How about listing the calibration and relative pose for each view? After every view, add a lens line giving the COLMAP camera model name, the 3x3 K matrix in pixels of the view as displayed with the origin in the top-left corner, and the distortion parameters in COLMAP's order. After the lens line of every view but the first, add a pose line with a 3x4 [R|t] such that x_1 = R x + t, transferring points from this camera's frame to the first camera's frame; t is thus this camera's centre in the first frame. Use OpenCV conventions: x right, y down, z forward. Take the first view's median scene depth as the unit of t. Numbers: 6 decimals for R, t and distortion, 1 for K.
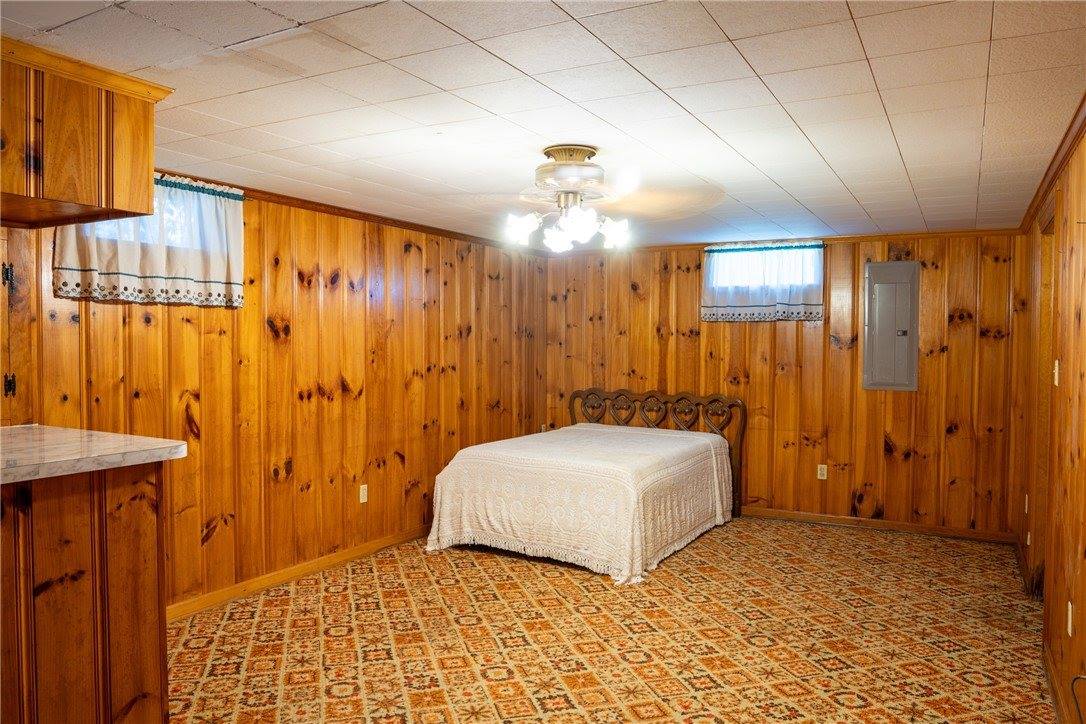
lens RADIAL K [[782.6, 0, 543.2], [0, 782.6, 361.5], [0, 0, 1]] dist [-0.053450, 0.018358]
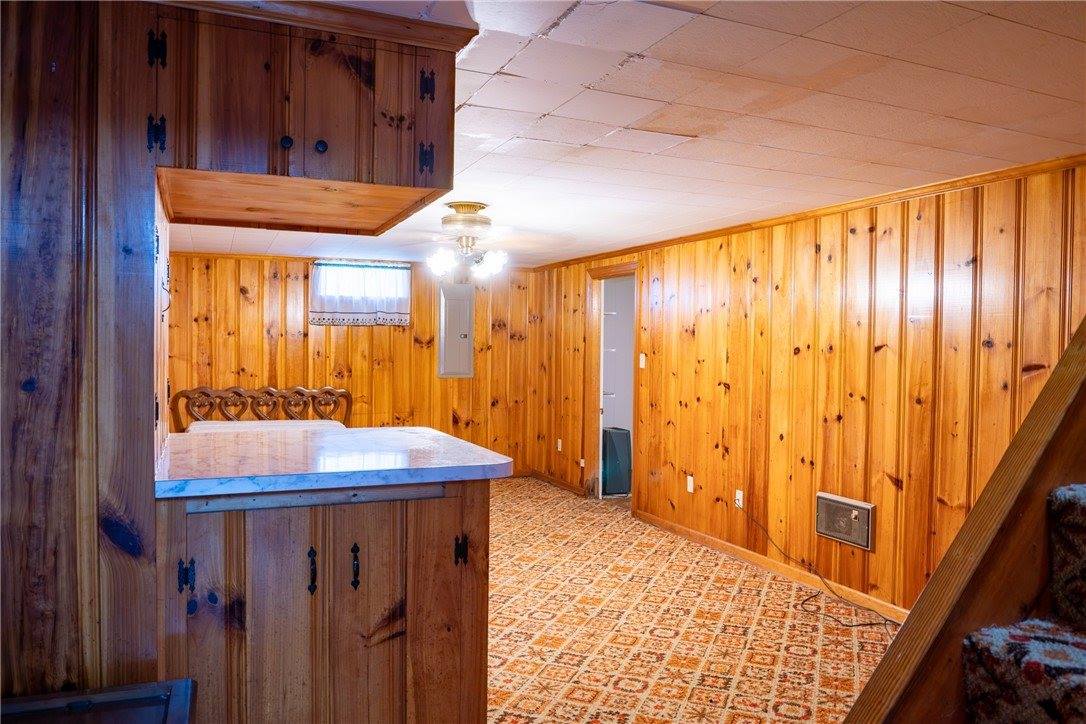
lens RADIAL K [[782.6, 0, 542.0], [0, 782.6, 360.8], [0, 0, 1]] dist [-0.053450, 0.018358]
pose [[0.619287, -0.018168, 0.784954, -0.503307], [0.014597, 0.999826, 0.011625, -0.006423], [-0.785029, 0.004259, 0.619444, 0.021106]]
